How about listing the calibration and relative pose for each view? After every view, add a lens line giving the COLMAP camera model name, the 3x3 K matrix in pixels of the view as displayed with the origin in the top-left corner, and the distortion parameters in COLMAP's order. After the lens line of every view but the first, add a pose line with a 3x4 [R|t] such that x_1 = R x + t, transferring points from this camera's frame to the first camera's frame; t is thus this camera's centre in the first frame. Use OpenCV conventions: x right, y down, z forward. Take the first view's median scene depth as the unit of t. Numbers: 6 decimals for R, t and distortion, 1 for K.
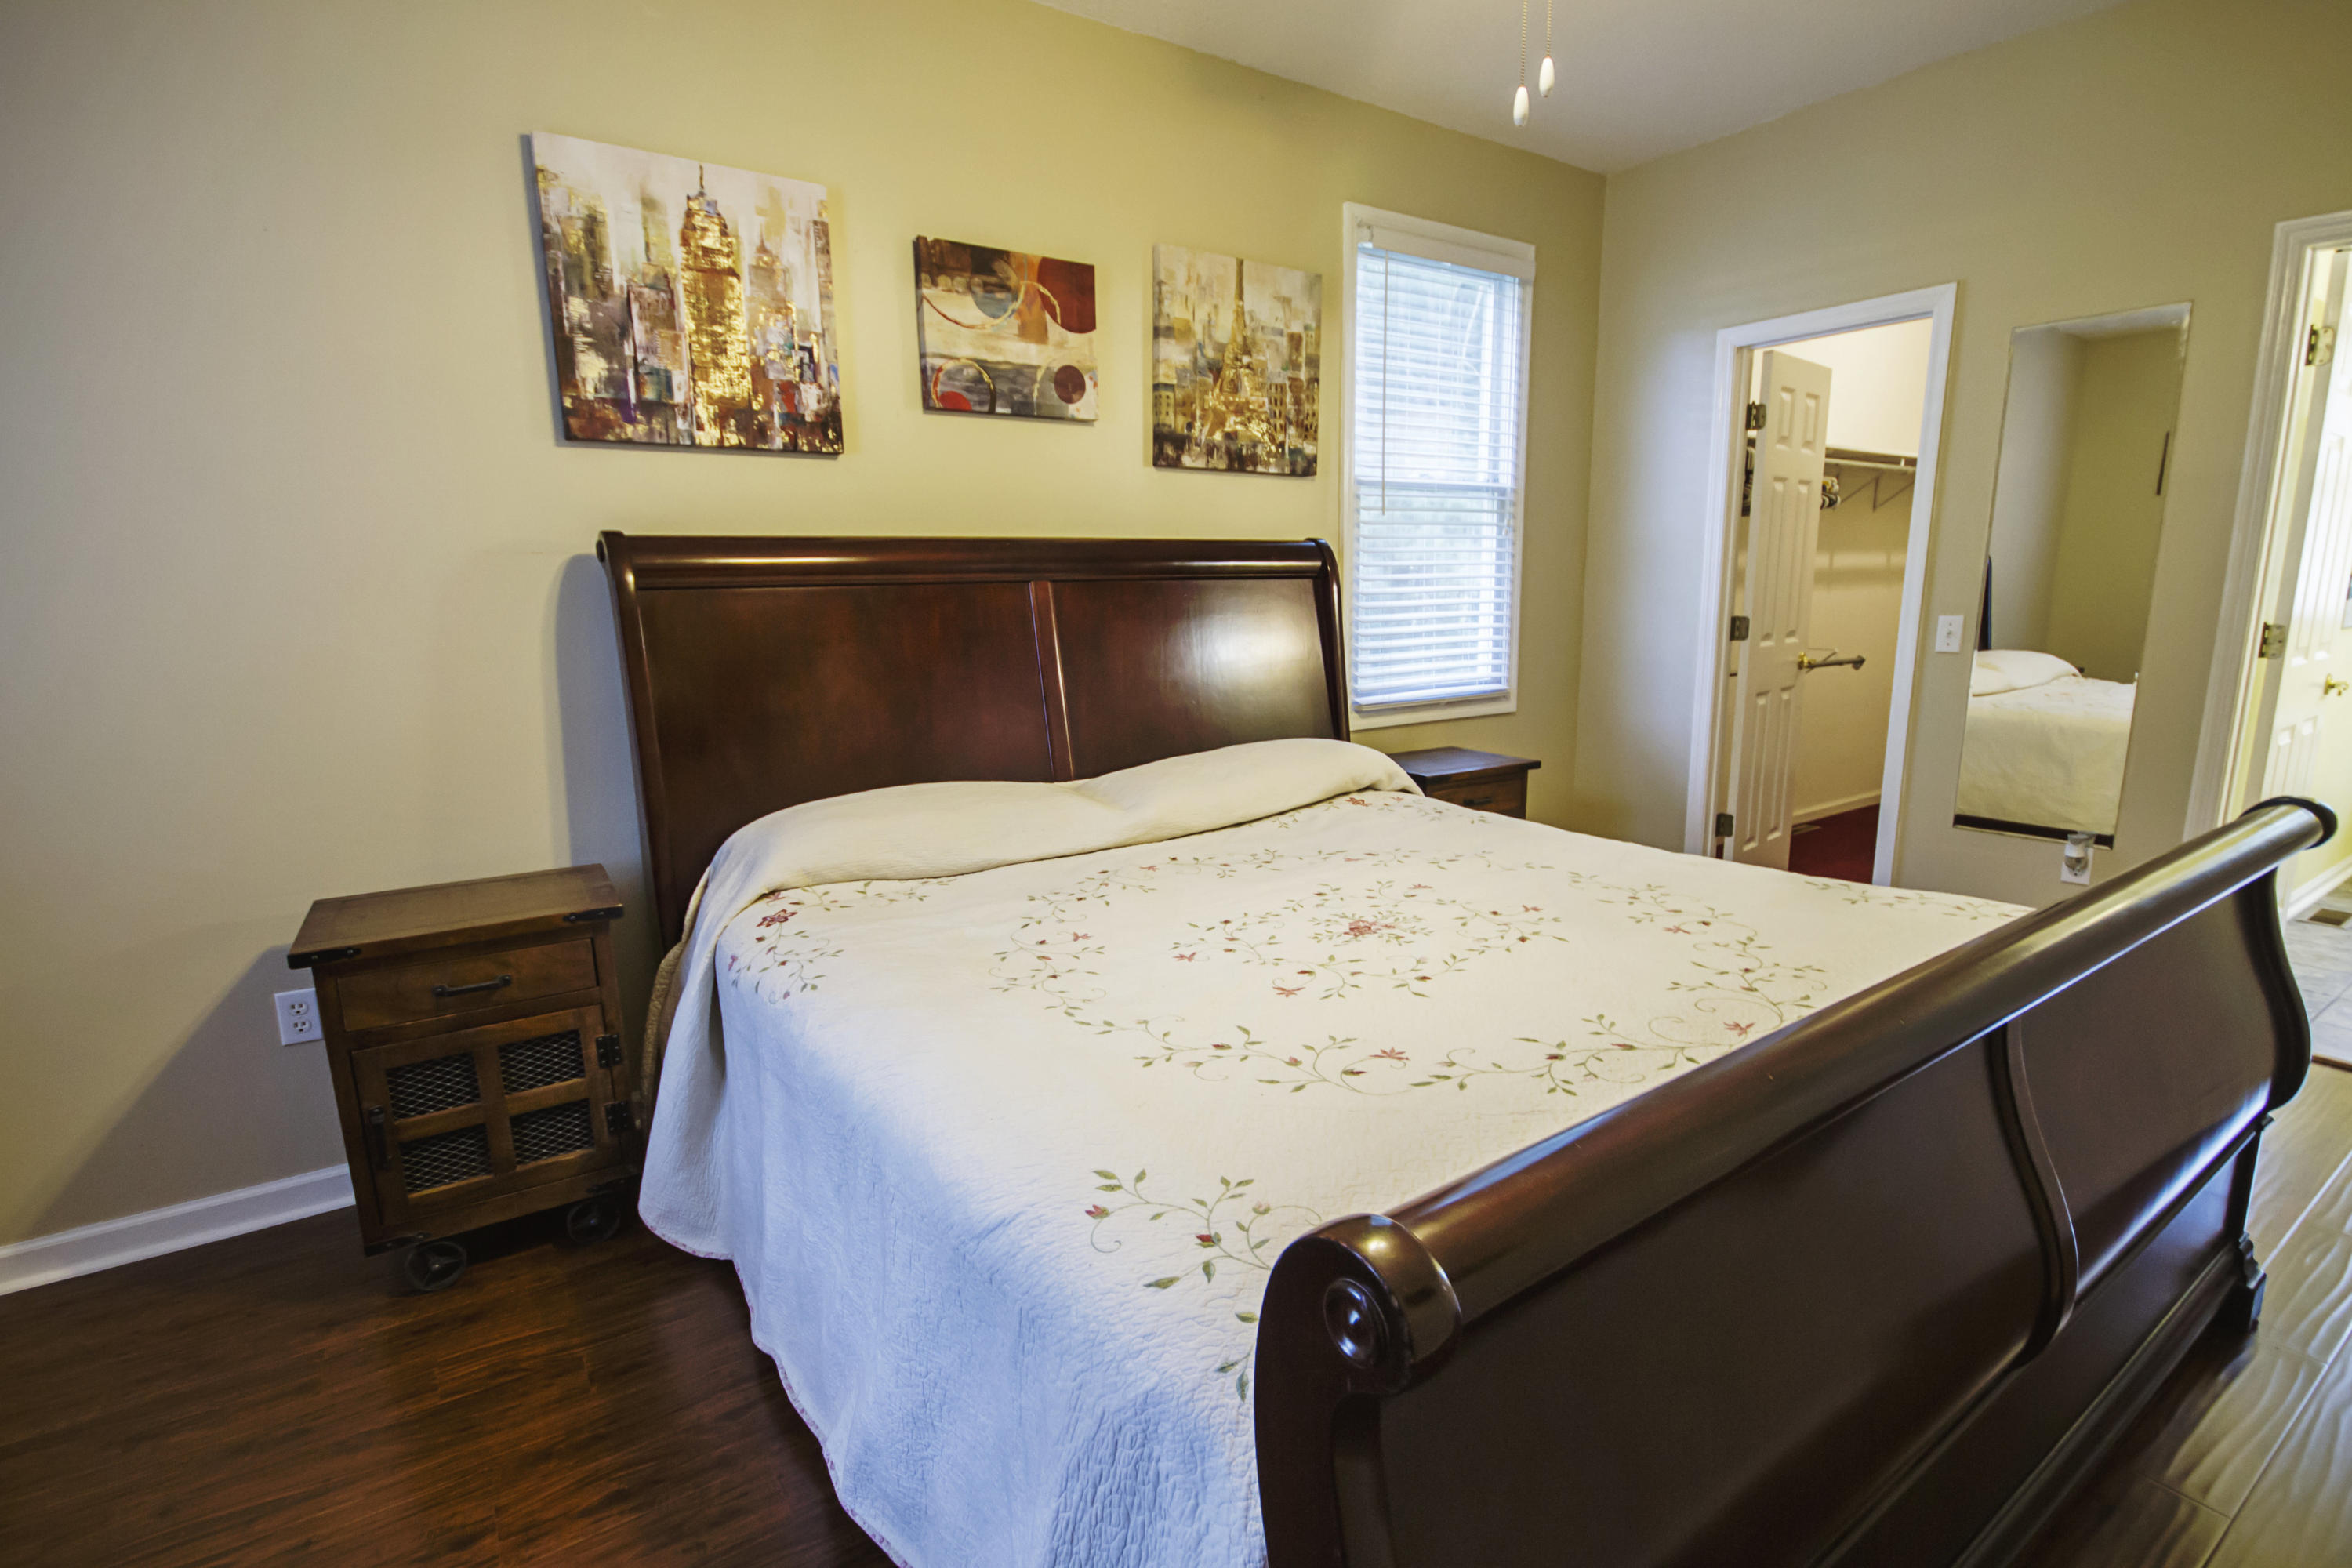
lens RADIAL K [[1103.6, 0, 1183.9], [0, 1103.6, 792.1], [0, 0, 1]] dist [-0.003296, 0.001207]
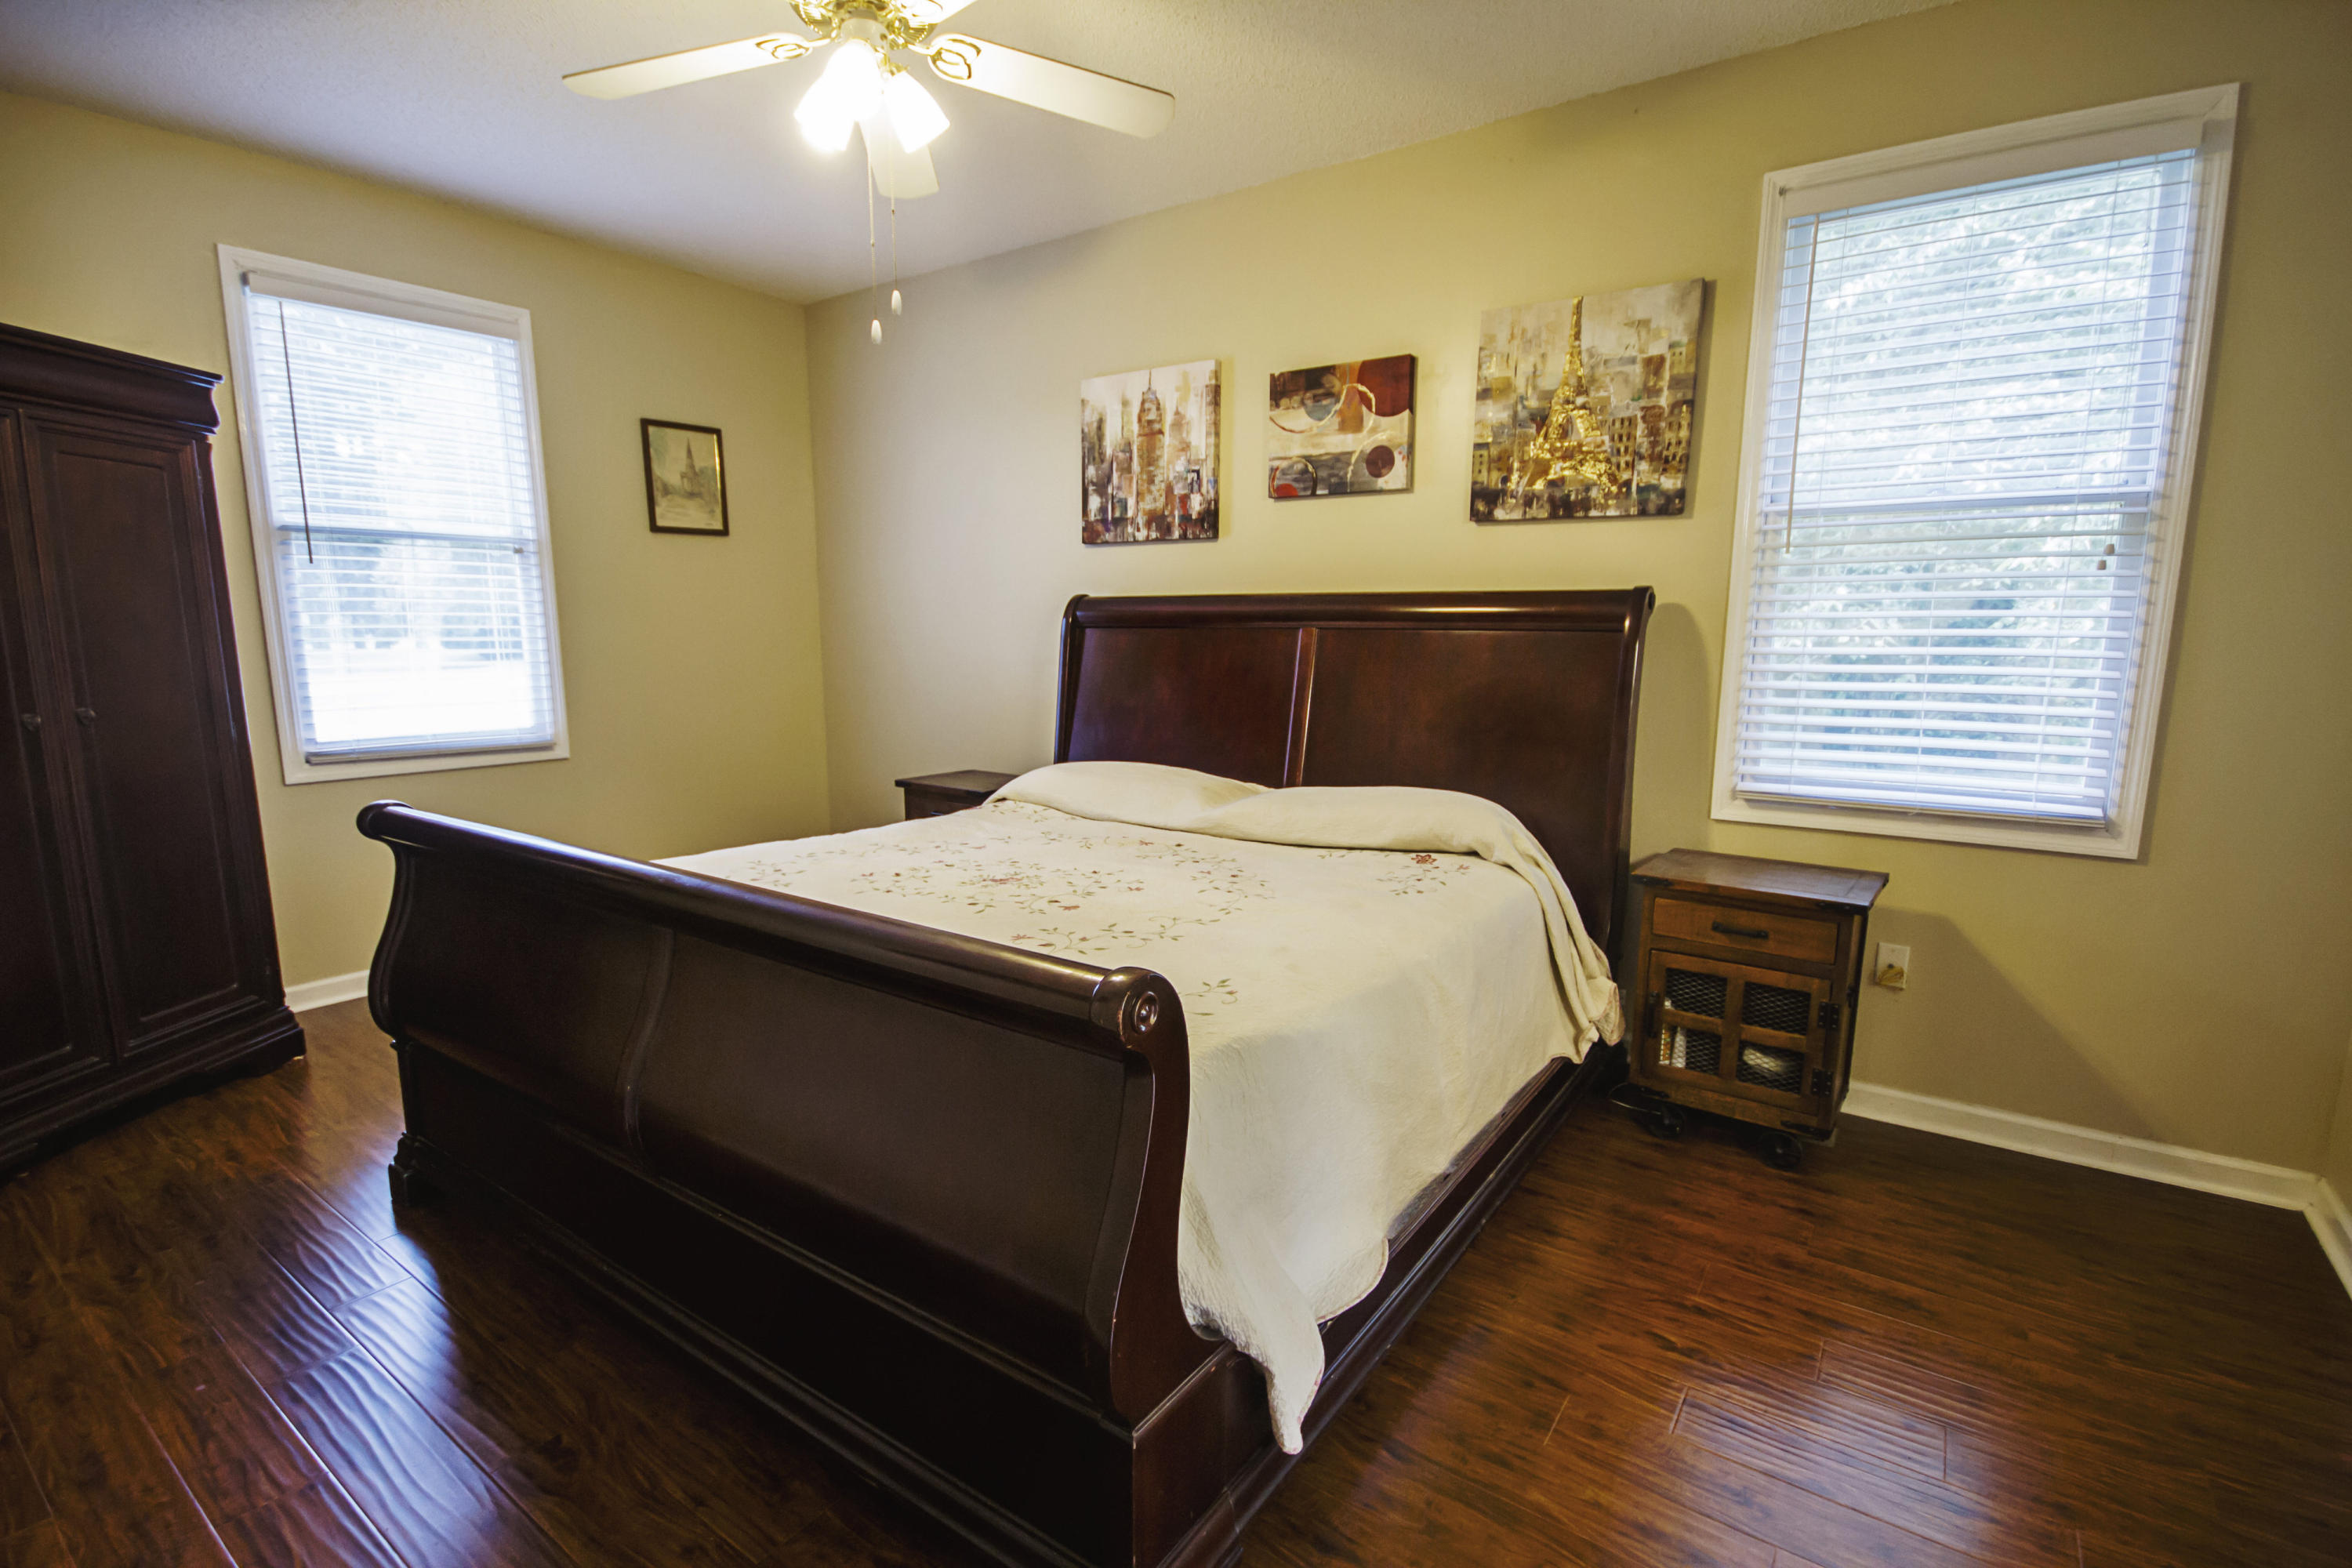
lens RADIAL K [[1103.6, 0, 1183.7], [0, 1103.6, 794.5], [0, 0, 1]] dist [-0.003296, 0.001207]
pose [[0.338987, 0.170861, -0.925146, 1.016360], [-0.178479, 0.977191, 0.115076, -0.126910], [0.923706, 0.126110, 0.361750, 0.446997]]
